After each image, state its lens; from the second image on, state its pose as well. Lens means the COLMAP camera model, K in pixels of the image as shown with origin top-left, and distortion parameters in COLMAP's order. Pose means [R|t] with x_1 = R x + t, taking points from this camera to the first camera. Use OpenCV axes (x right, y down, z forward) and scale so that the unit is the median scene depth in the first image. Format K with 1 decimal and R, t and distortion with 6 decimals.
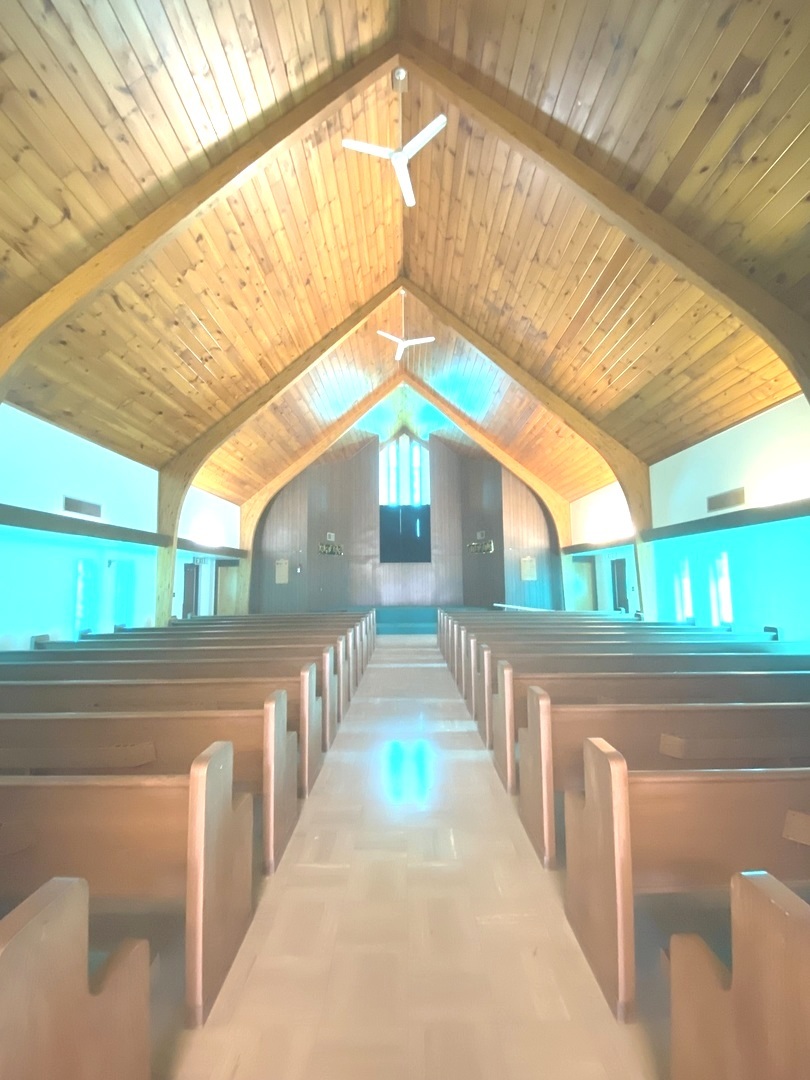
lens RADIAL K [[434.3, 0, 405.0], [0, 434.3, 540.0], [0, 0, 1]] dist [-0.040018, -0.000127]
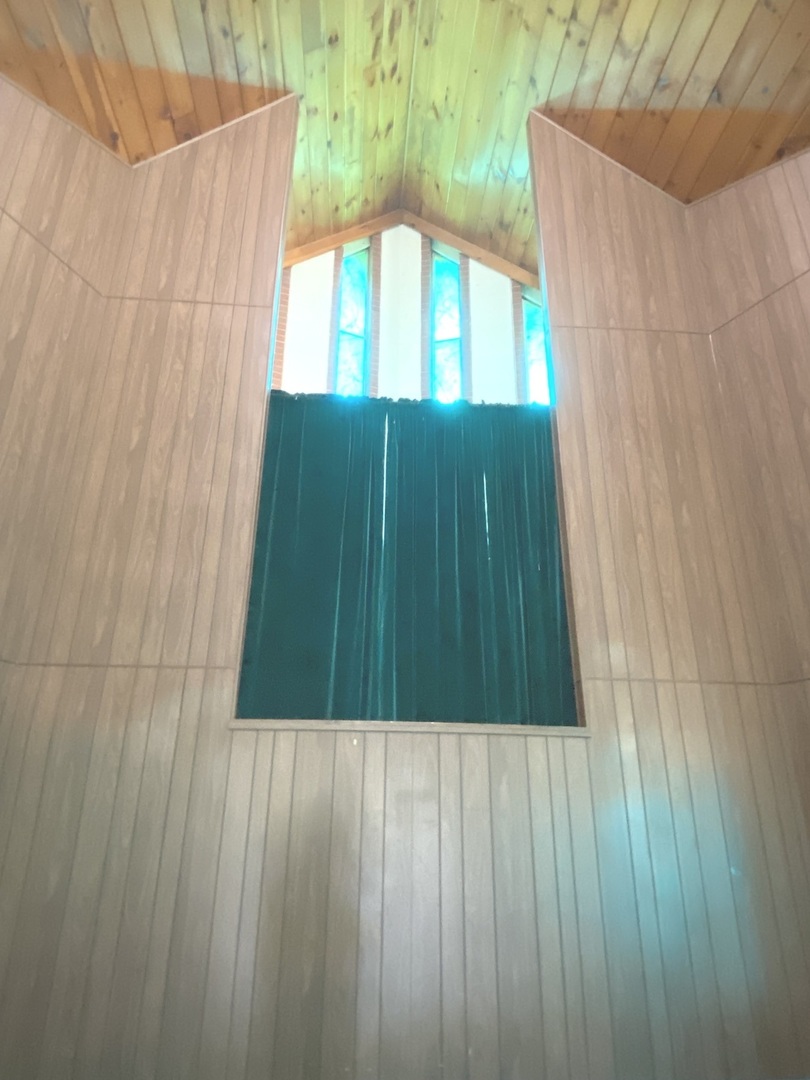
lens RADIAL K [[665.9, 0, 405.0], [0, 665.9, 540.0], [0, 0, 1]] dist [-0.000123, -0.000020]
pose [[0.996786, 0.052560, 0.060464, -0.042733], [-0.032262, 0.954157, -0.297563, 0.158698], [-0.073332, 0.294656, 0.952785, 2.034135]]
